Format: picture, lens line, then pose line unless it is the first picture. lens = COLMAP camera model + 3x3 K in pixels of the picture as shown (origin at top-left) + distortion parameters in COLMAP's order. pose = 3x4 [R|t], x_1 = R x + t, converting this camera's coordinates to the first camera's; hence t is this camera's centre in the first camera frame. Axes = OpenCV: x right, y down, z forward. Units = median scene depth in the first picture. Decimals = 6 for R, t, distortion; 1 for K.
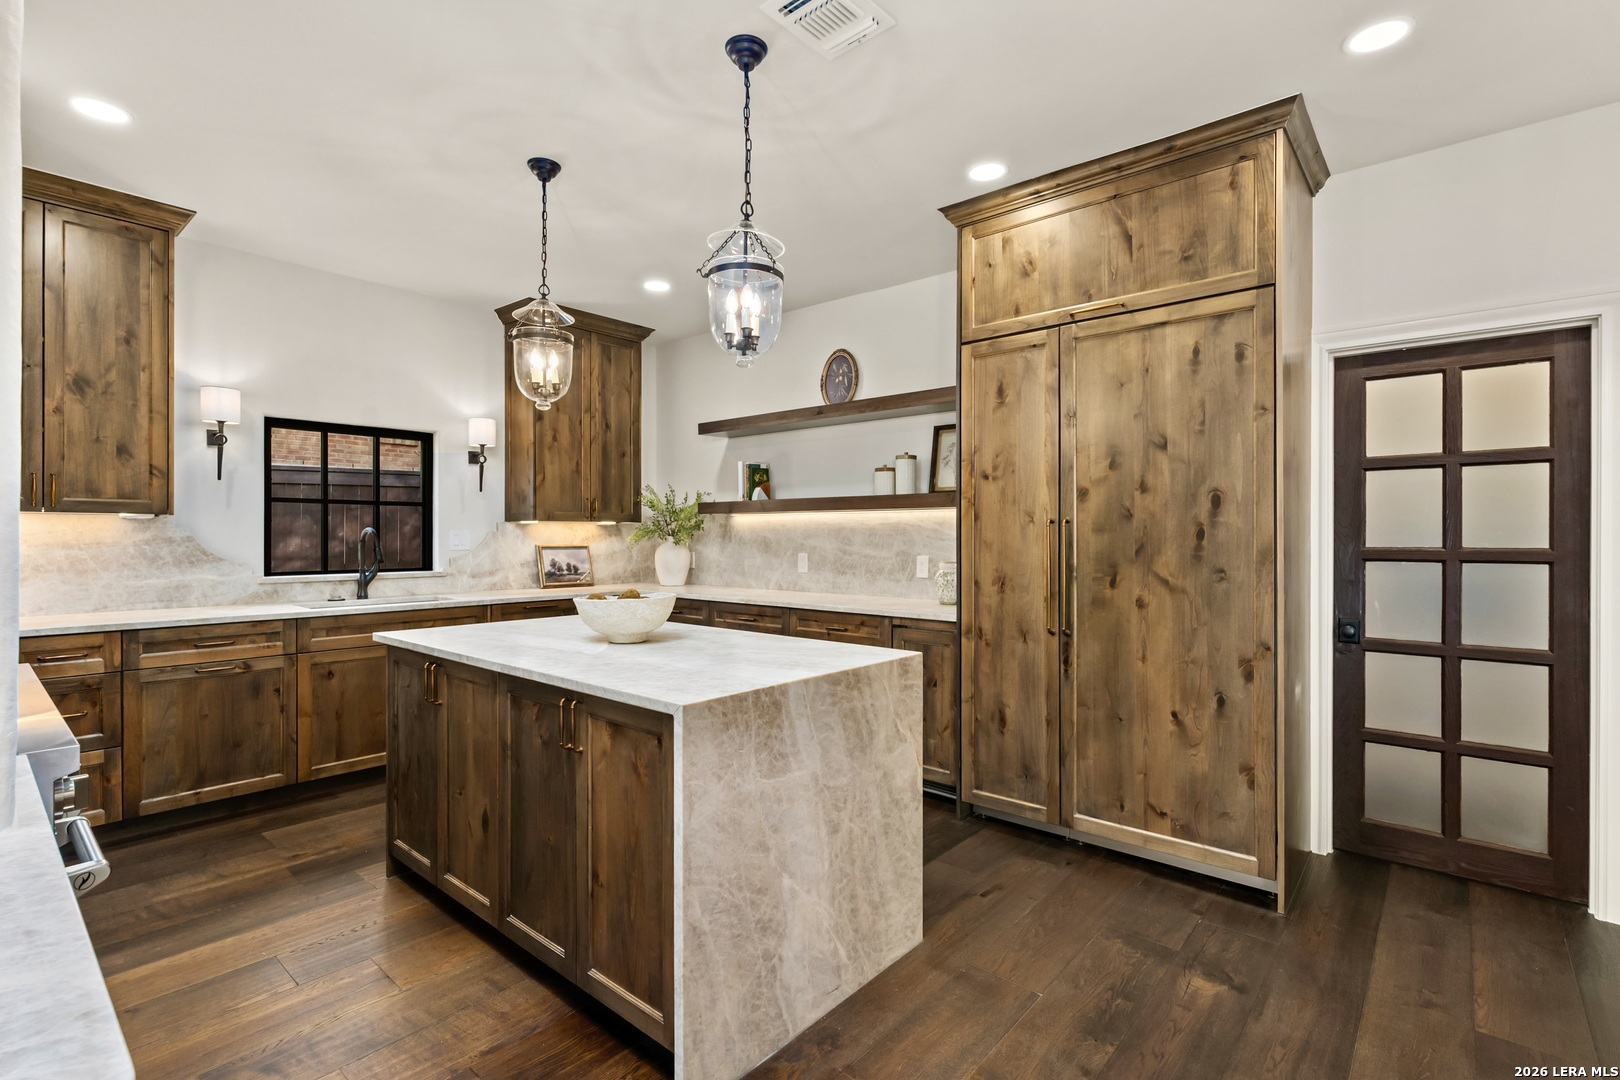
lens RADIAL K [[754.1, 0, 810.7], [0, 754.1, 538.1], [0, 0, 1]] dist [-0.002998, -0.000533]
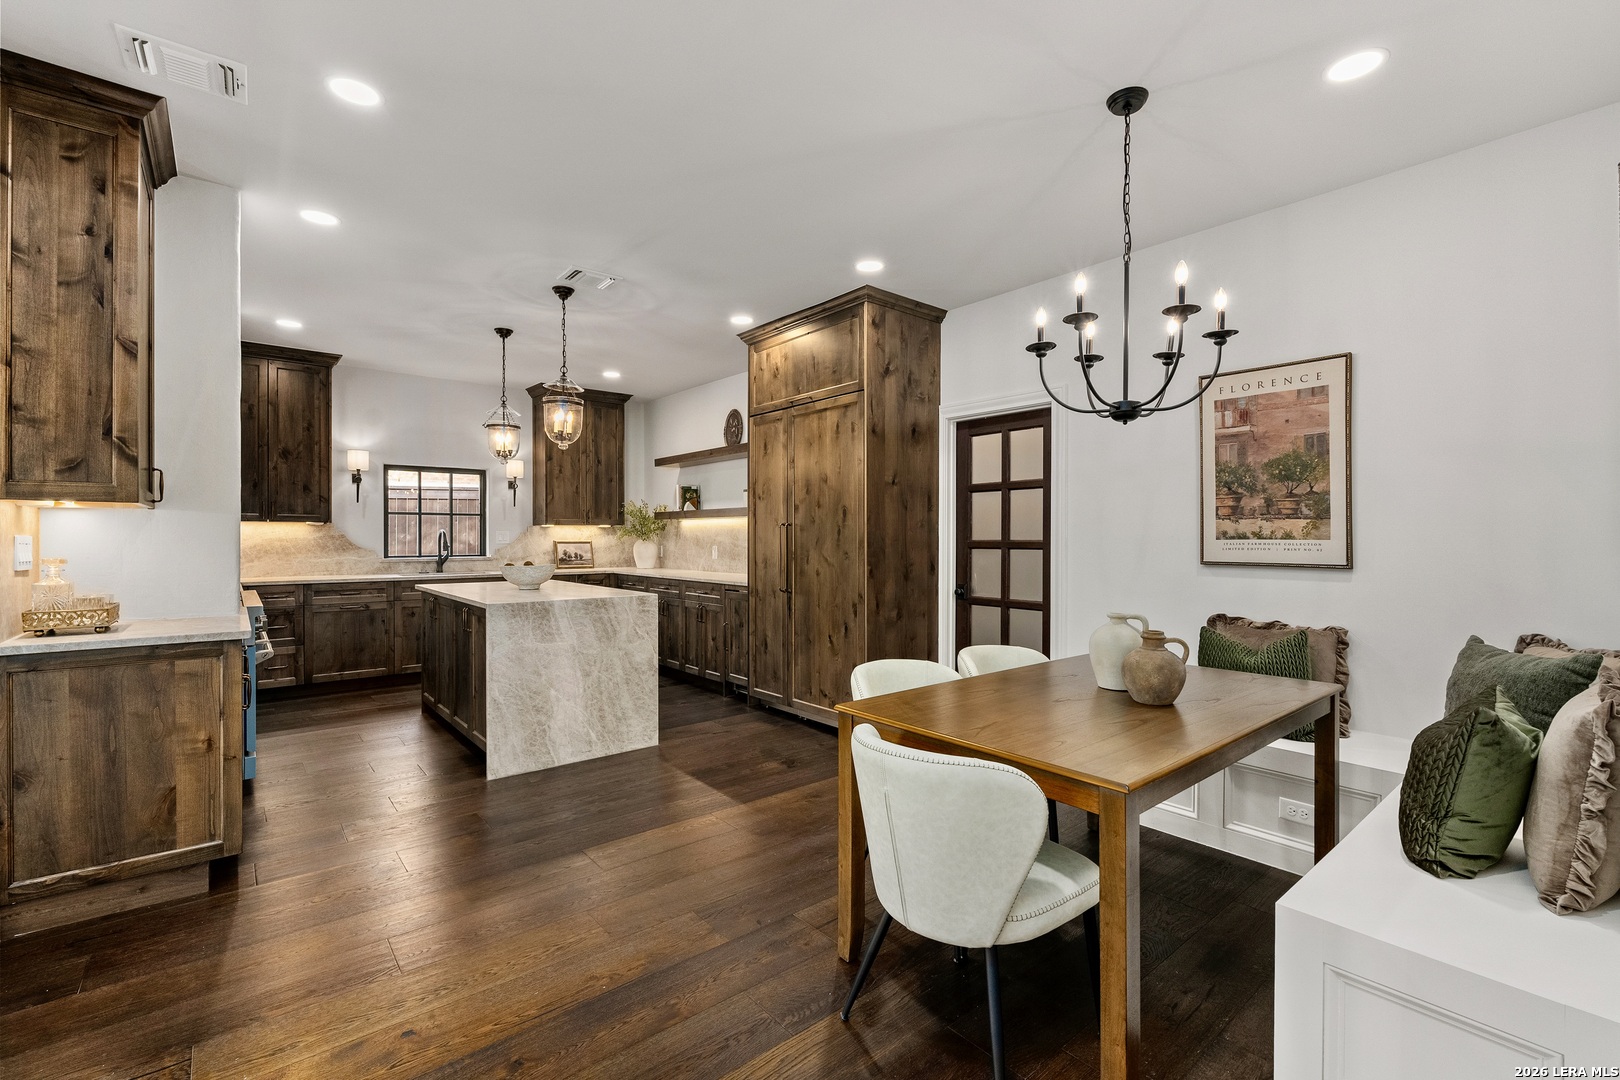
lens RADIAL K [[714.4, 0, 810.0], [0, 714.4, 540.0], [0, 0, 1]] dist [-0.001699, -0.000010]
pose [[0.985314, 0.000029, -0.170754, 0.653294], [0.000266, 0.999999, 0.001705, 0.009128], [0.170754, -0.001726, 0.985312, -0.559192]]
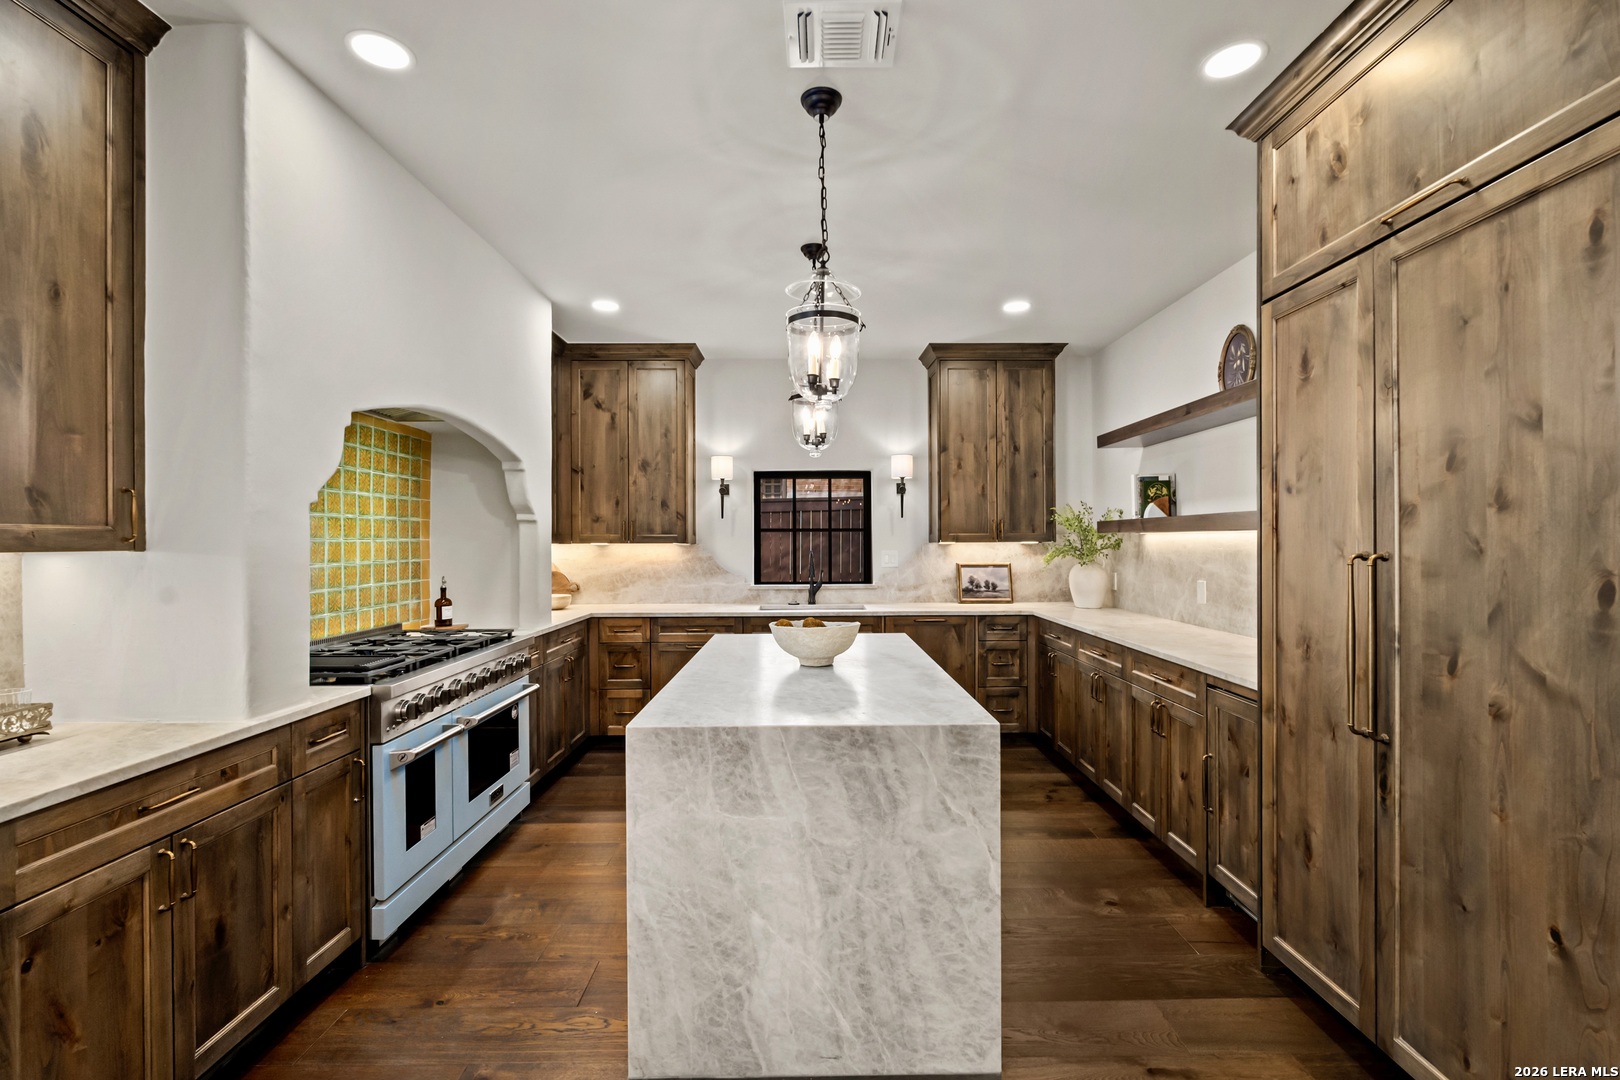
lens RADIAL K [[711.4, 0, 816.0], [0, 711.4, 542.5], [0, 0, 1]] dist [-0.003473, -0.000265]
pose [[0.658696, -0.002015, -0.752406, 0.468942], [0.003347, 0.999994, 0.000252, -0.036612], [0.752402, -0.002684, 0.658699, 0.264493]]
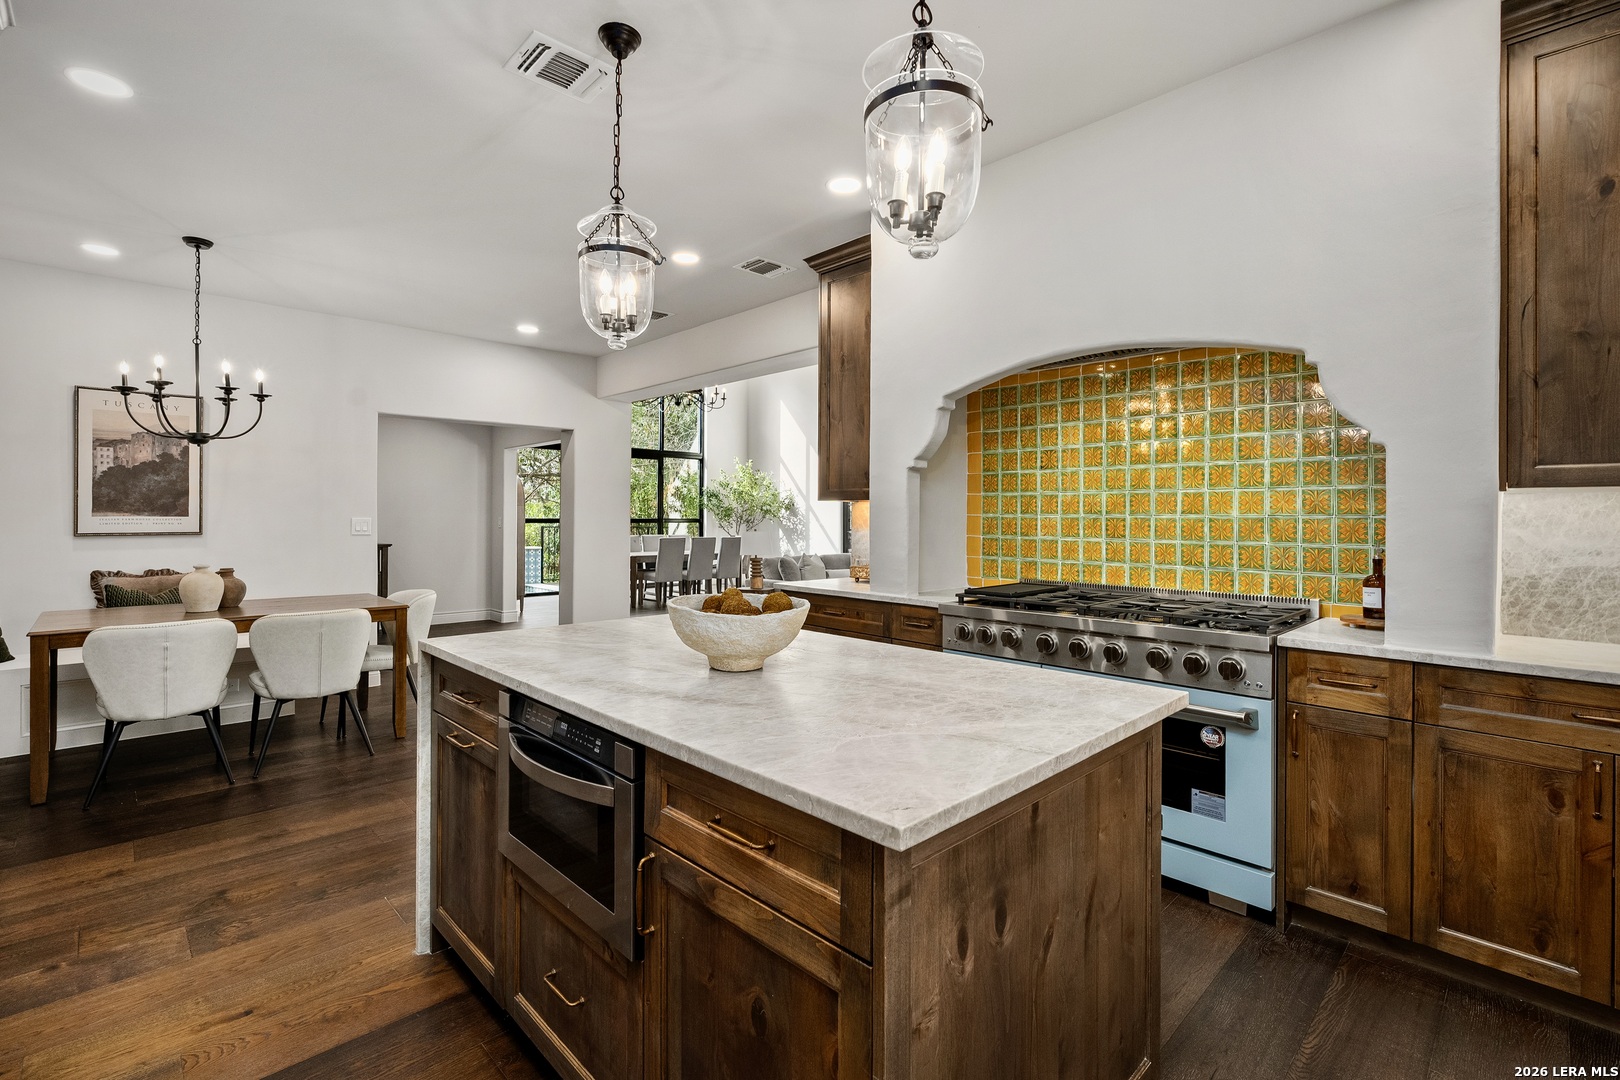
lens RADIAL K [[714.4, 0, 810.0], [0, 714.4, 540.0], [0, 0, 1]] dist [-0.001699, -0.000010]
pose [[-0.997664, -0.007372, 0.067907, -0.308888], [-0.004824, 0.999281, 0.037618, -0.008483], [-0.068135, 0.037203, -0.996982, 1.437675]]
